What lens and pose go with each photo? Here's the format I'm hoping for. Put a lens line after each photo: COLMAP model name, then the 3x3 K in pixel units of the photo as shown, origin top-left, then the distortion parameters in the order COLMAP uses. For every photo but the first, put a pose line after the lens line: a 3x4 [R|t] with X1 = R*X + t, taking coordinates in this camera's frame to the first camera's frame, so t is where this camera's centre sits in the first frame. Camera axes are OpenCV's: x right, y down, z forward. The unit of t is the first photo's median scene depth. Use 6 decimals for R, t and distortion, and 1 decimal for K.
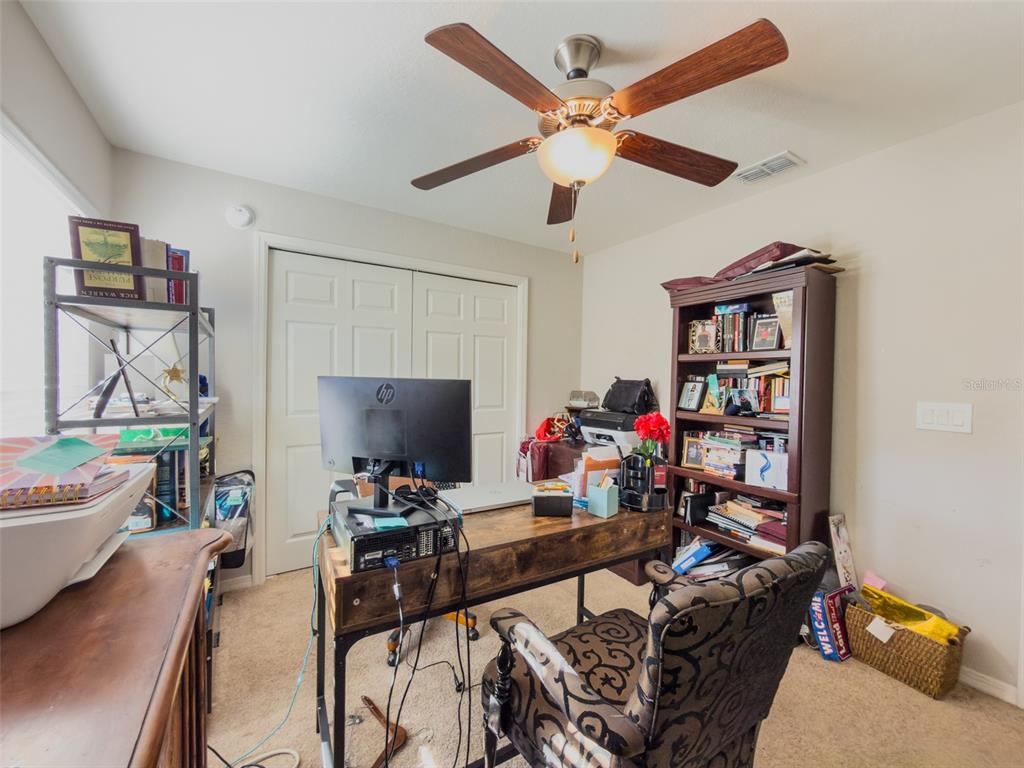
lens RADIAL K [[410.6, 0, 512.0], [0, 410.6, 384.0], [0, 0, 1]] dist [-0.000333, -0.000014]
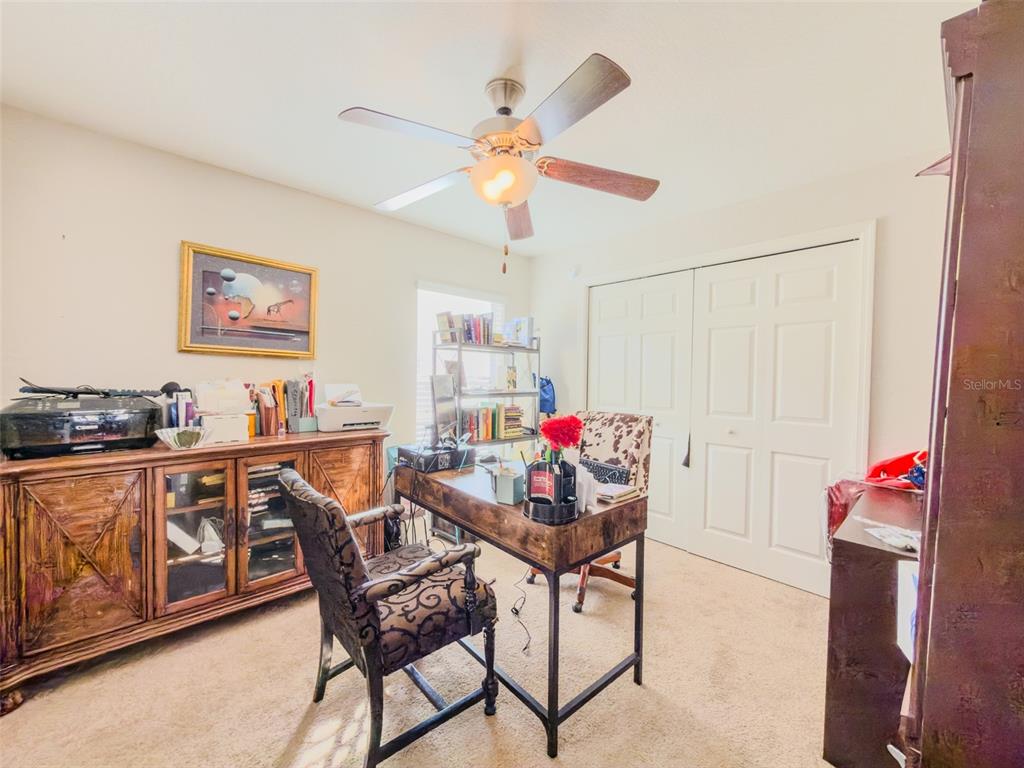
lens RADIAL K [[410.6, 0, 512.0], [0, 410.6, 384.0], [0, 0, 1]] dist [-0.000333, -0.000014]
pose [[0.180417, 0.009450, -0.983545, 0.862851], [-0.026252, 0.999644, 0.004789, 0.005195], [0.983240, 0.024956, 0.180601, 0.548934]]
